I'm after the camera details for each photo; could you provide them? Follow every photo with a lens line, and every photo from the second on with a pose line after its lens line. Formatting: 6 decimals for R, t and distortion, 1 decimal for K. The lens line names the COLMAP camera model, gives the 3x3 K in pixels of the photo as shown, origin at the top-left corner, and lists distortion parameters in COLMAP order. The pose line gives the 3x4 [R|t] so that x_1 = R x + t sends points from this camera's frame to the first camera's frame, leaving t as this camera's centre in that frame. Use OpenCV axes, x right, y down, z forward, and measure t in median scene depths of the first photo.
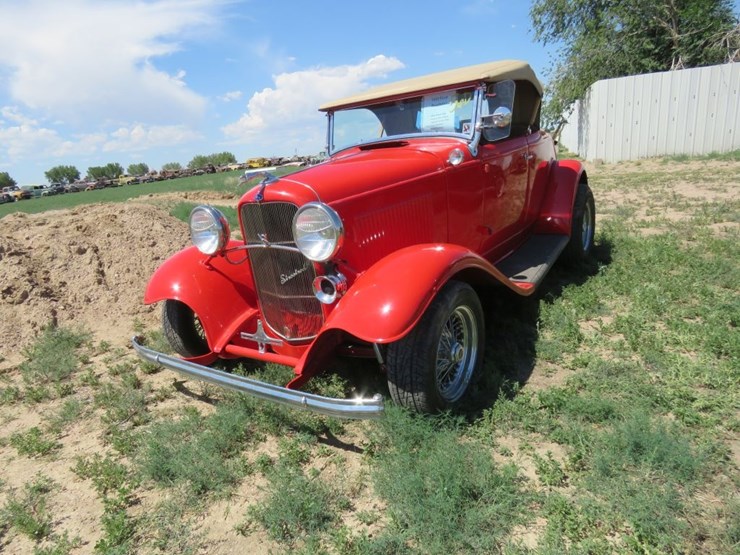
lens RADIAL K [[479.3, 0, 356.6], [0, 479.3, 277.0], [0, 0, 1]] dist [-0.010501, 0.005477]
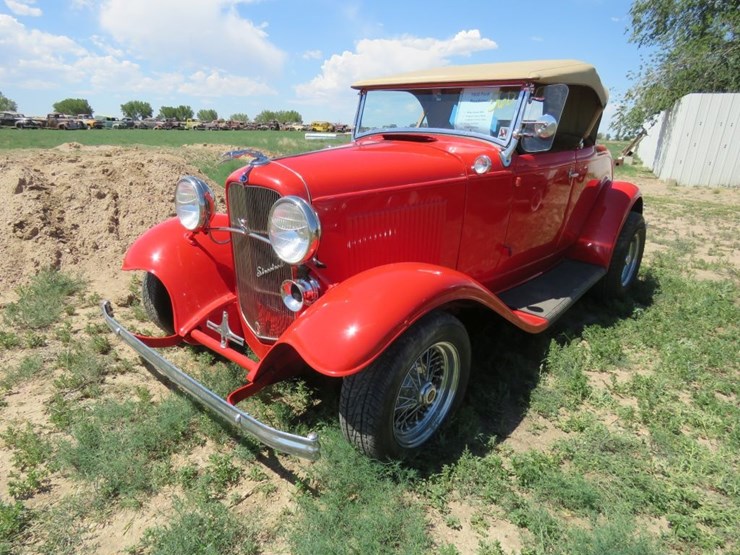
lens RADIAL K [[479.3, 0, 359.1], [0, 479.3, 274.1], [0, 0, 1]] dist [-0.010501, 0.005477]
pose [[0.981360, 0.173061, -0.083563, 0.088484], [-0.168961, 0.984147, 0.053923, -0.058749], [0.091570, -0.038799, 0.995043, 0.093883]]
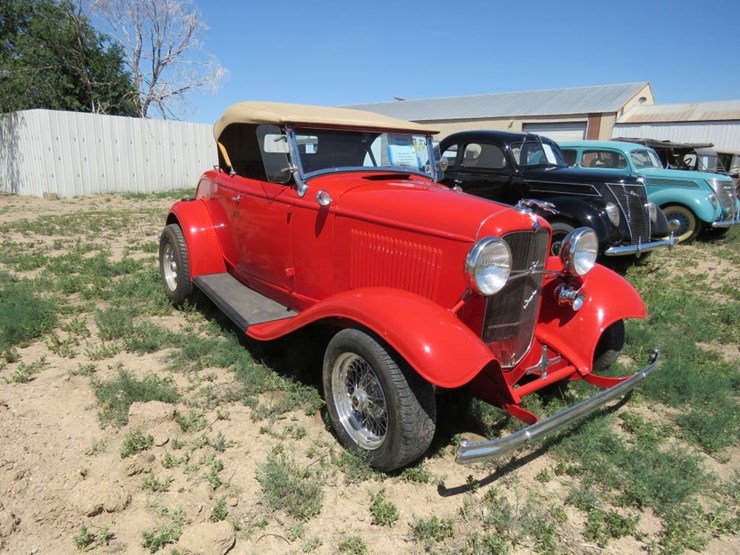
lens RADIAL K [[479.3, 0, 365.3], [0, 479.3, 274.7], [0, 0, 1]] dist [-0.010501, 0.005477]
pose [[0.314431, -0.111572, 0.942701, -0.989705], [0.186894, 0.980908, 0.053756, -0.142692], [-0.930700, 0.159283, 0.329280, 0.790150]]
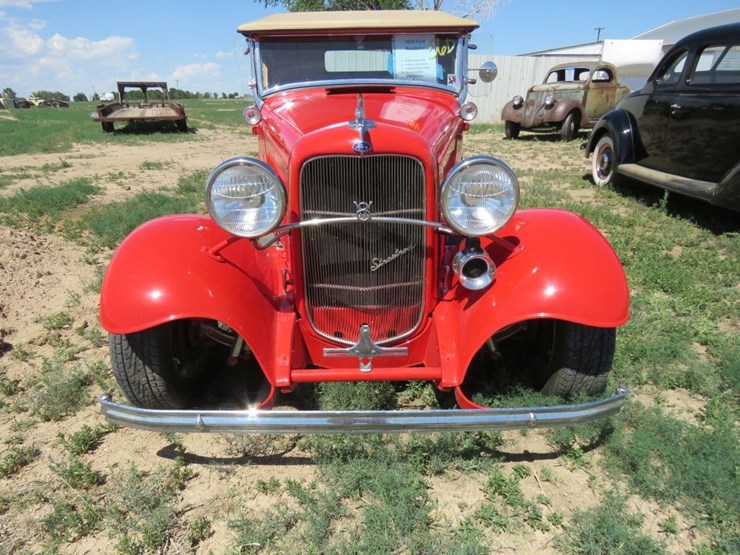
lens RADIAL K [[479.3, 0, 360.9], [0, 479.3, 278.8], [0, 0, 1]] dist [-0.010501, 0.005477]
pose [[0.811370, -0.118670, 0.572361, -0.475903], [0.076807, 0.992330, 0.096863, -0.037322], [-0.579465, -0.034630, 0.814261, 0.347099]]
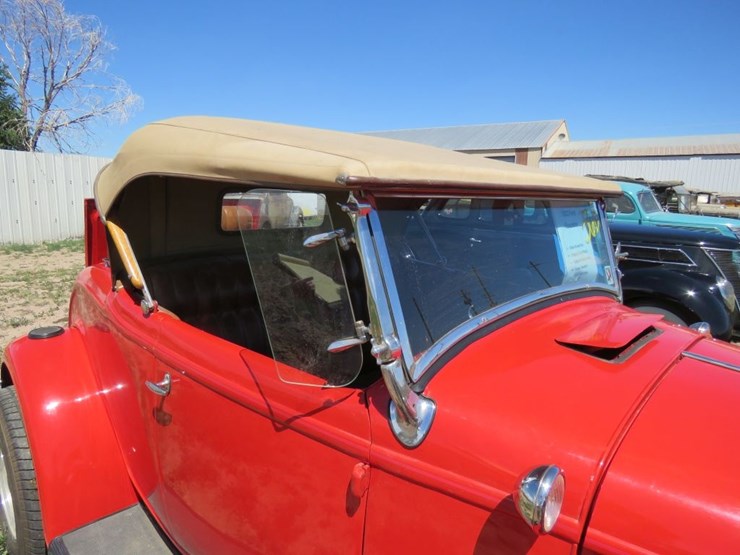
lens RADIAL K [[479.3, 0, 367.7], [0, 479.3, 274.7], [0, 0, 1]] dist [-0.010501, 0.005477]
pose [[0.158983, -0.058015, 0.985575, -0.352364], [0.220291, 0.975189, 0.021869, -0.377670], [-0.962391, 0.213636, 0.167818, 1.169325]]
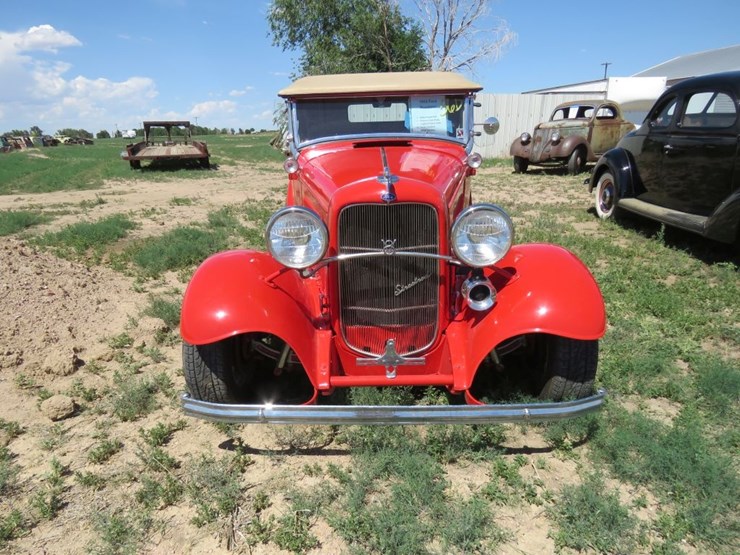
lens RADIAL K [[479.3, 0, 361.2], [0, 479.3, 279.4], [0, 0, 1]] dist [-0.010501, 0.005477]
pose [[0.825595, -0.084724, 0.557866, -0.569289], [0.080029, 0.996251, 0.032865, -0.040794], [-0.558559, 0.017512, 0.829280, 0.249686]]
